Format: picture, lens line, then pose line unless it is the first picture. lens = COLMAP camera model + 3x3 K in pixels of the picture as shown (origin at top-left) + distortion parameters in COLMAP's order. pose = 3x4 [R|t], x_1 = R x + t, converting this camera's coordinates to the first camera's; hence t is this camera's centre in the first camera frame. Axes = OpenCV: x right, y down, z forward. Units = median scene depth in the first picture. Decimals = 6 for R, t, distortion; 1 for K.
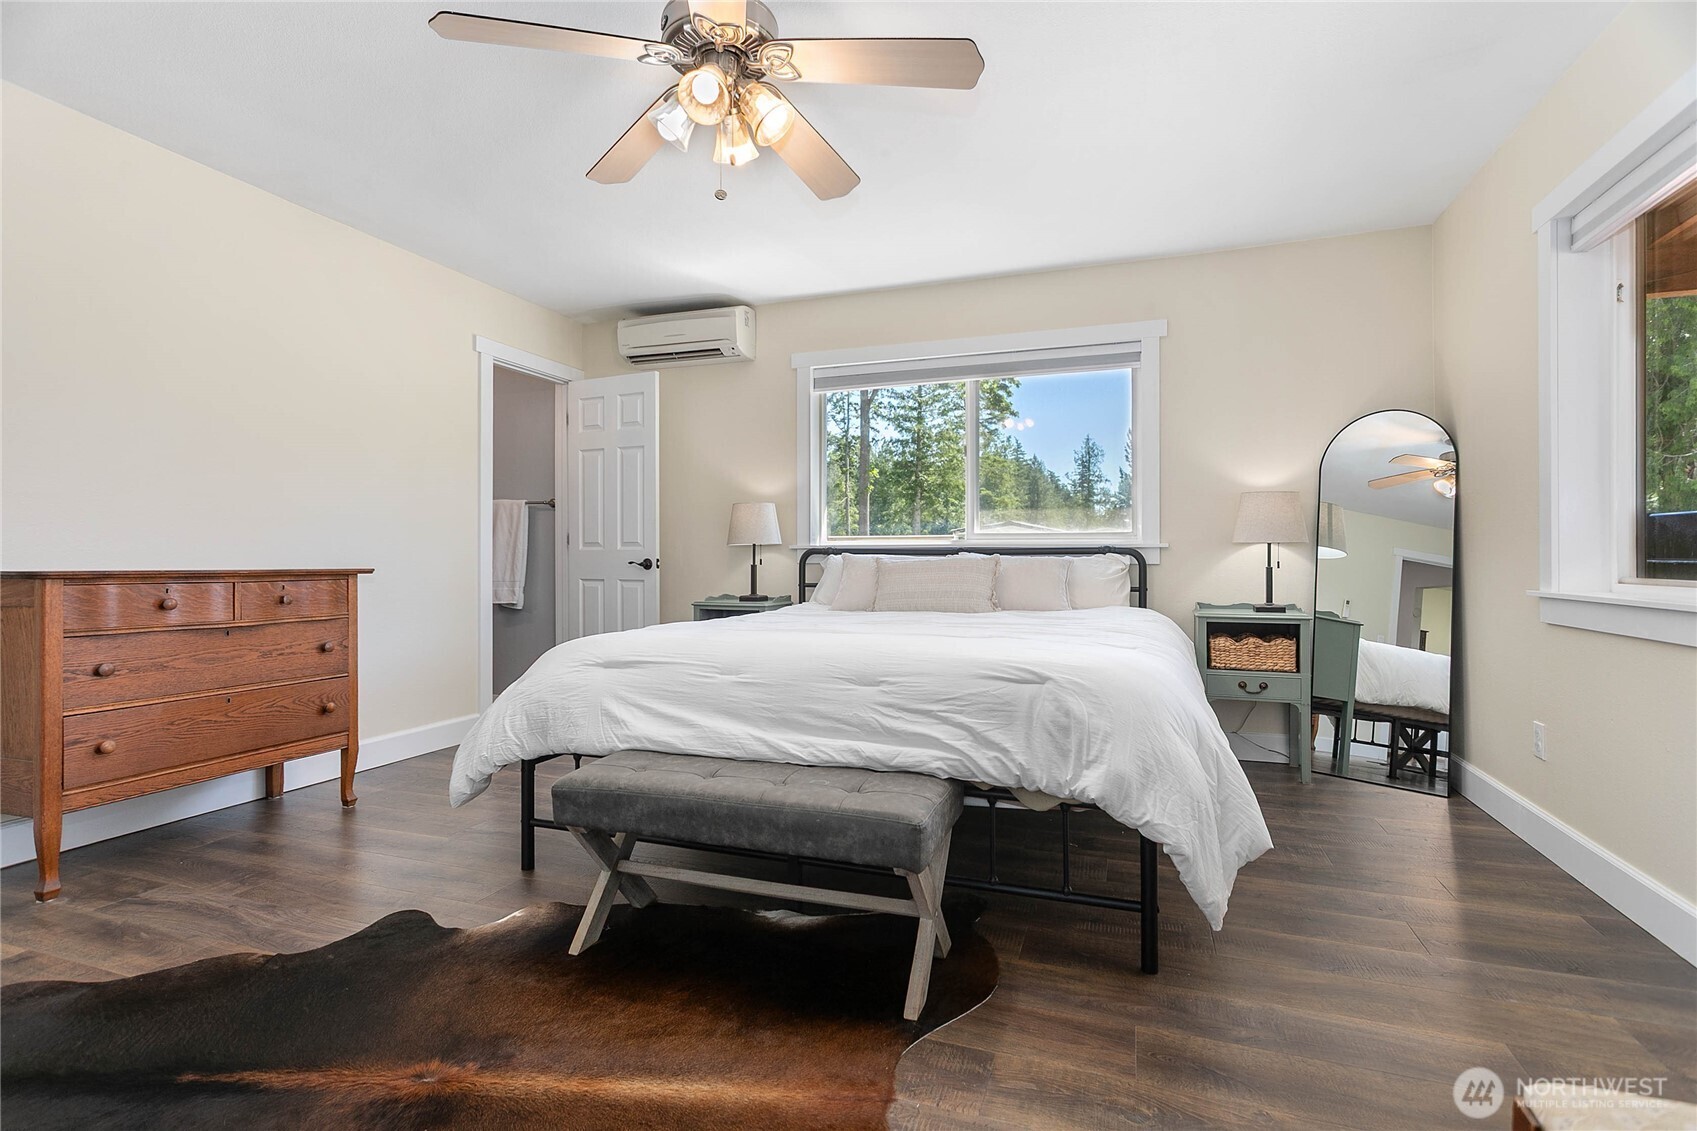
lens RADIAL K [[799.8, 0, 850.6], [0, 799.8, 570.6], [0, 0, 1]] dist [0.001796, -0.000163]
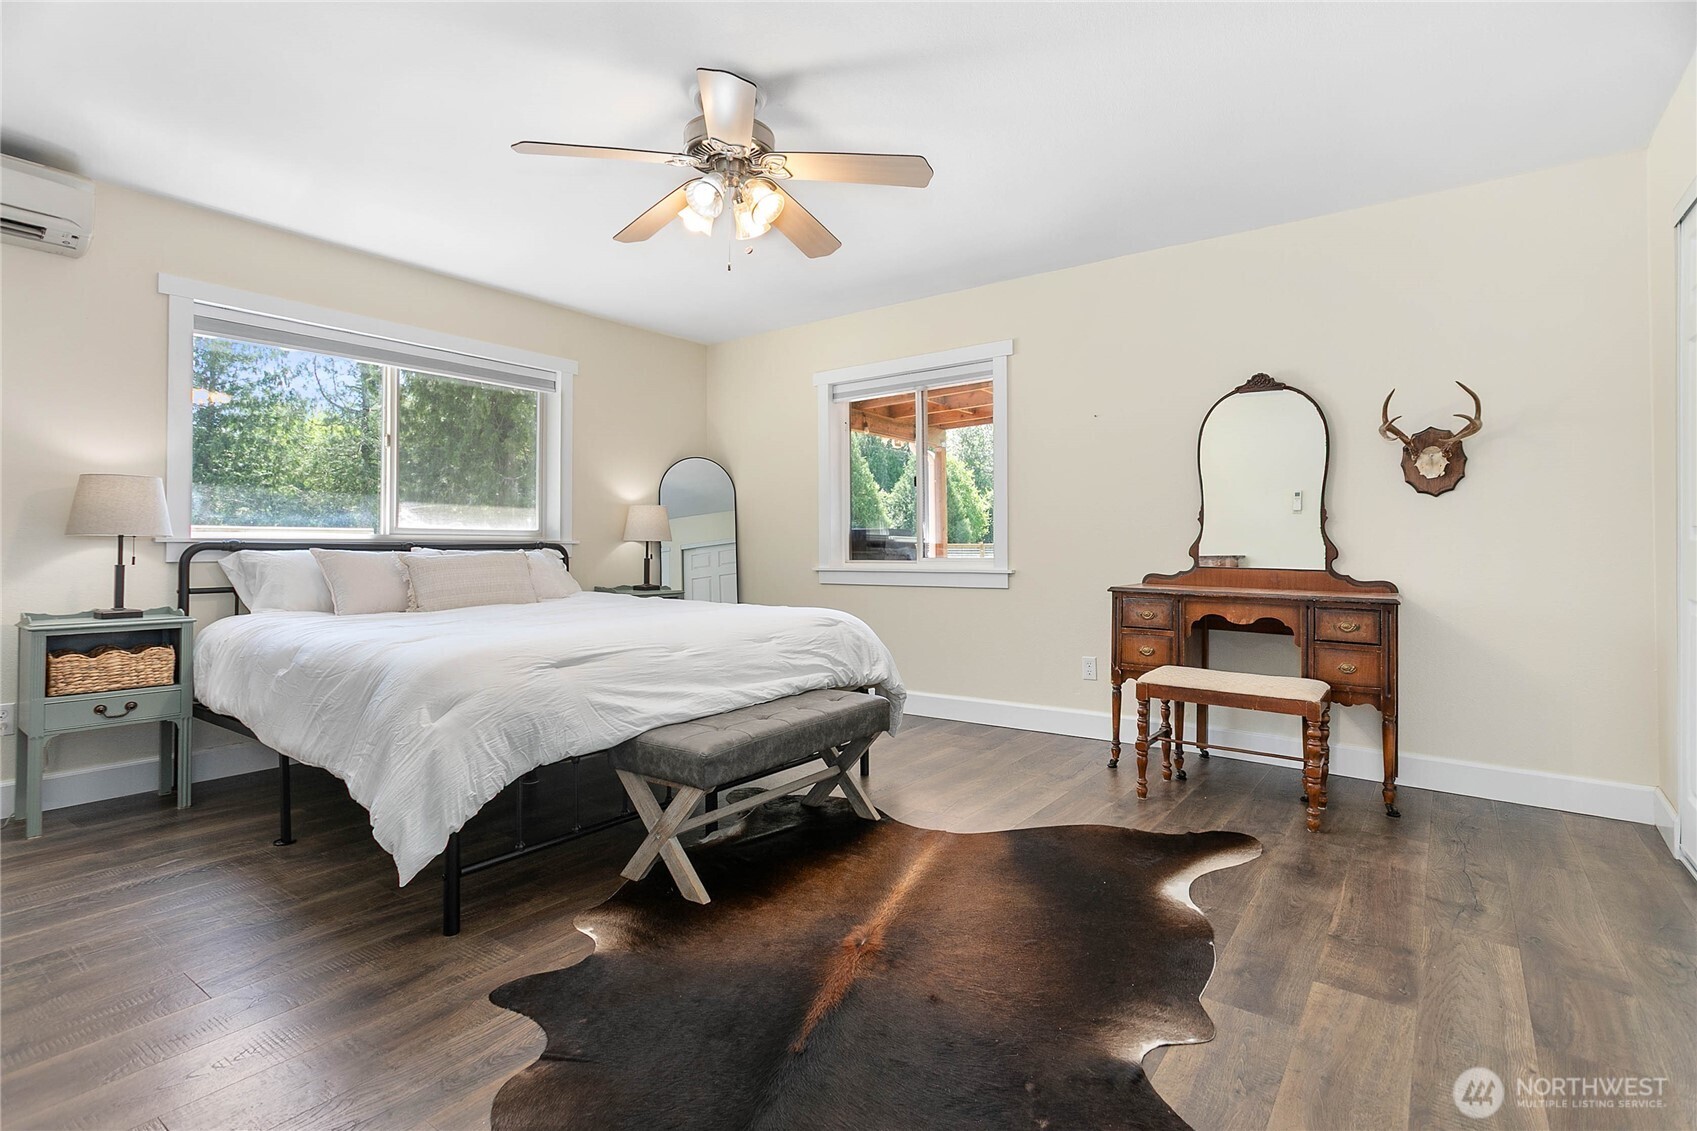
lens RADIAL K [[799.8, 0, 850.3], [0, 799.8, 547.7], [0, 0, 1]] dist [0.001796, -0.000163]
pose [[0.299370, 0.000762, 0.954137, -0.589212], [0.020843, 0.999756, -0.007338, -0.004426], [-0.953909, 0.022084, 0.299281, 0.197319]]
